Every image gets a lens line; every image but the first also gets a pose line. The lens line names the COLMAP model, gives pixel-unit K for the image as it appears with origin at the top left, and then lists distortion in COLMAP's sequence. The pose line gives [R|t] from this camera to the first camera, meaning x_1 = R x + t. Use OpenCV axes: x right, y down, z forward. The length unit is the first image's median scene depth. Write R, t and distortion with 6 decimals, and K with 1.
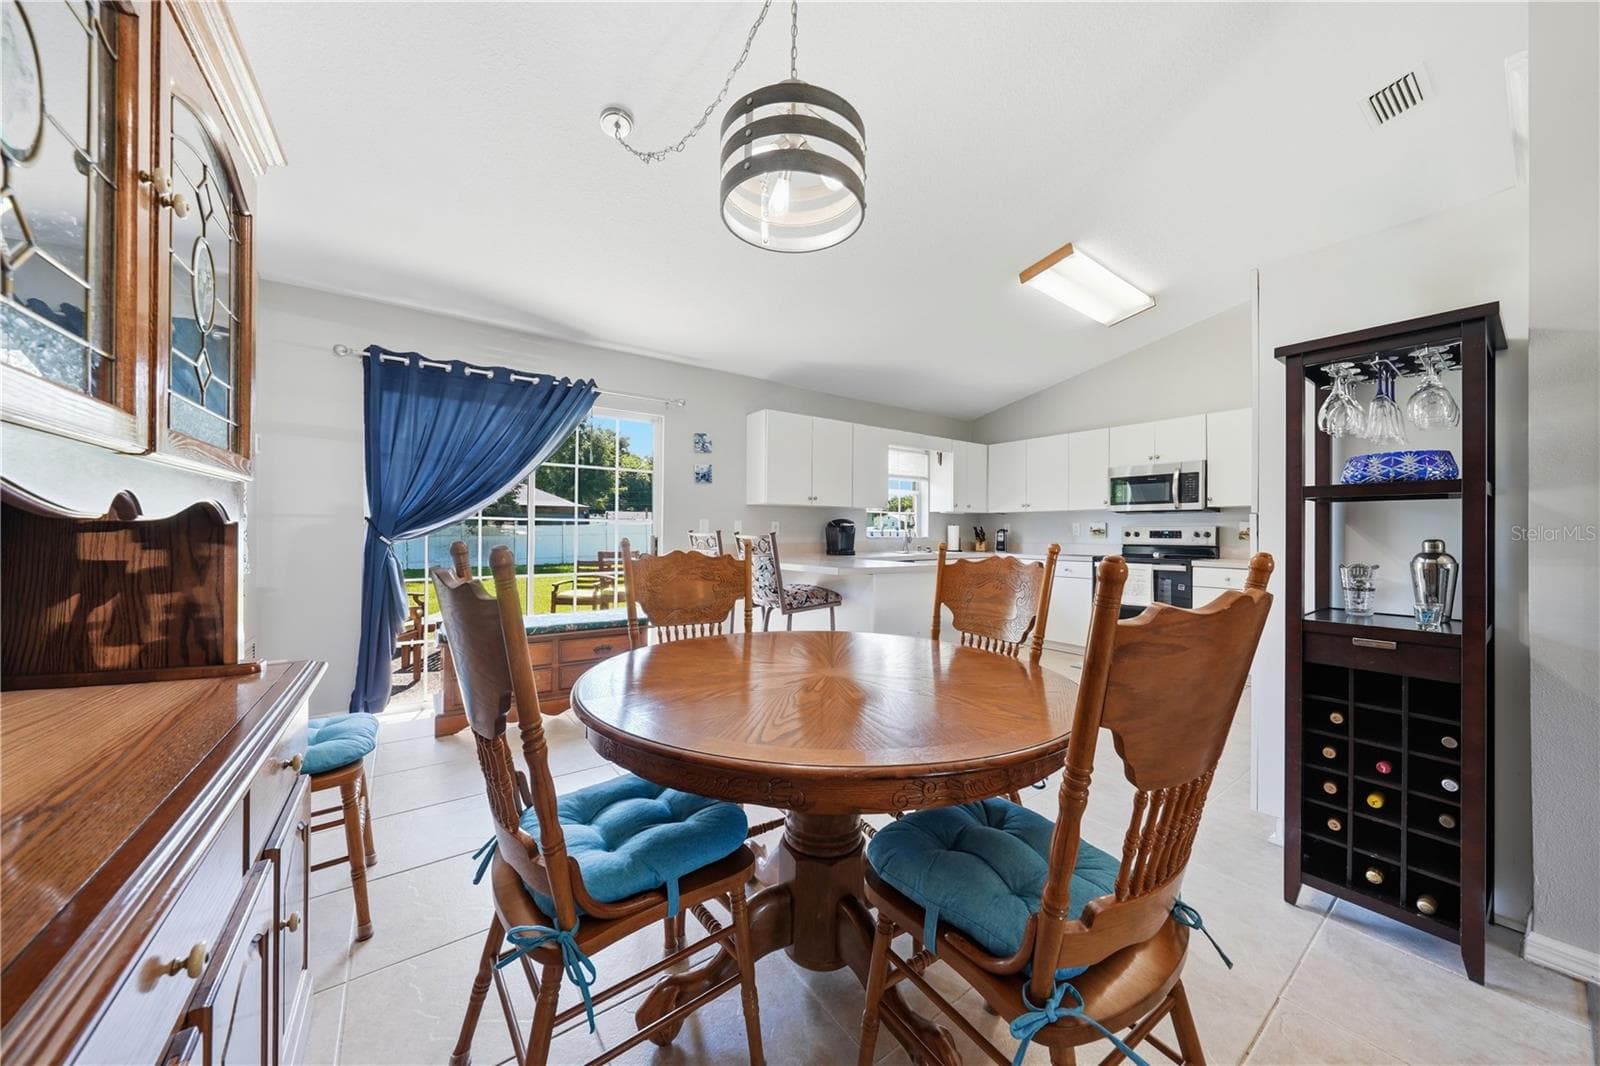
lens RADIAL K [[569.6, 0, 795.0], [0, 569.6, 536.0], [0, 0, 1]] dist [0.007181, 0.000190]
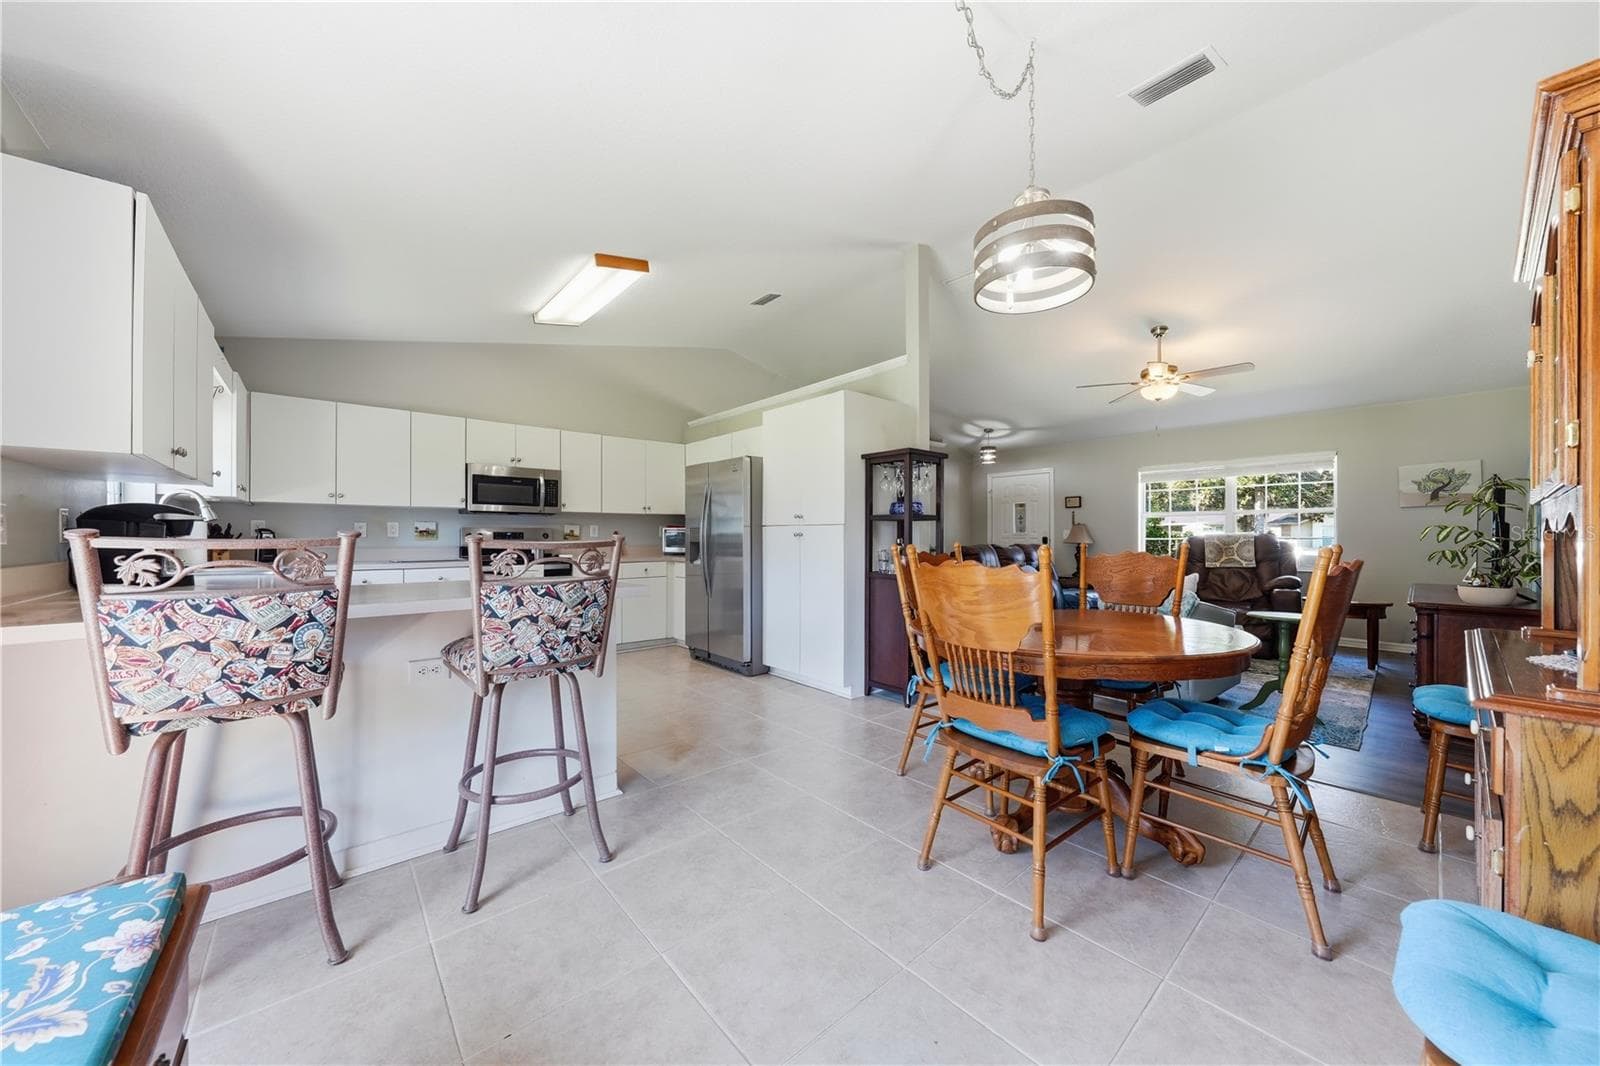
lens RADIAL K [[569.6, 0, 795.0], [0, 569.6, 536.0], [0, 0, 1]] dist [0.007181, 0.000190]
pose [[-0.050596, -0.004000, 0.998711, -0.401649], [0.003306, 0.999986, 0.004173, -0.004909], [-0.998714, 0.003512, -0.050582, 0.540404]]
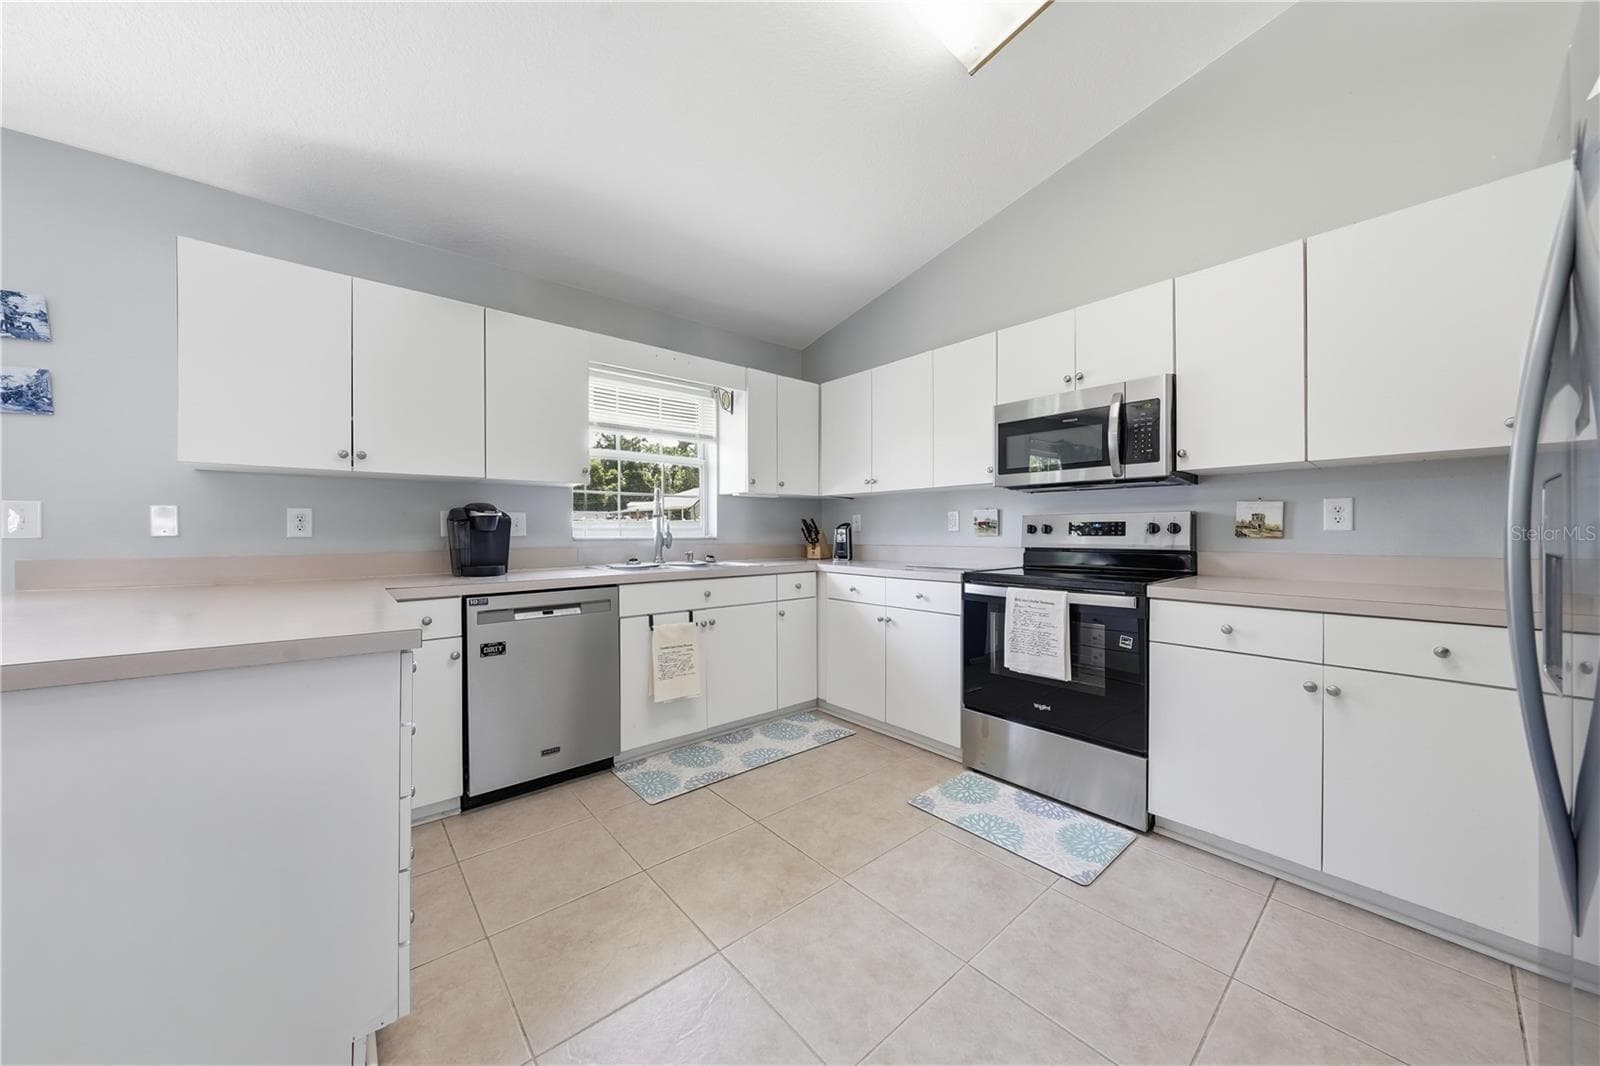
lens RADIAL K [[569.6, 0, 795.0], [0, 569.6, 536.0], [0, 0, 1]] dist [0.007181, 0.000190]
pose [[0.997841, -0.008617, 0.065107, 0.337983], [0.008473, 0.999961, 0.002497, 0.000088], [-0.065126, -0.001940, 0.997875, 0.495678]]
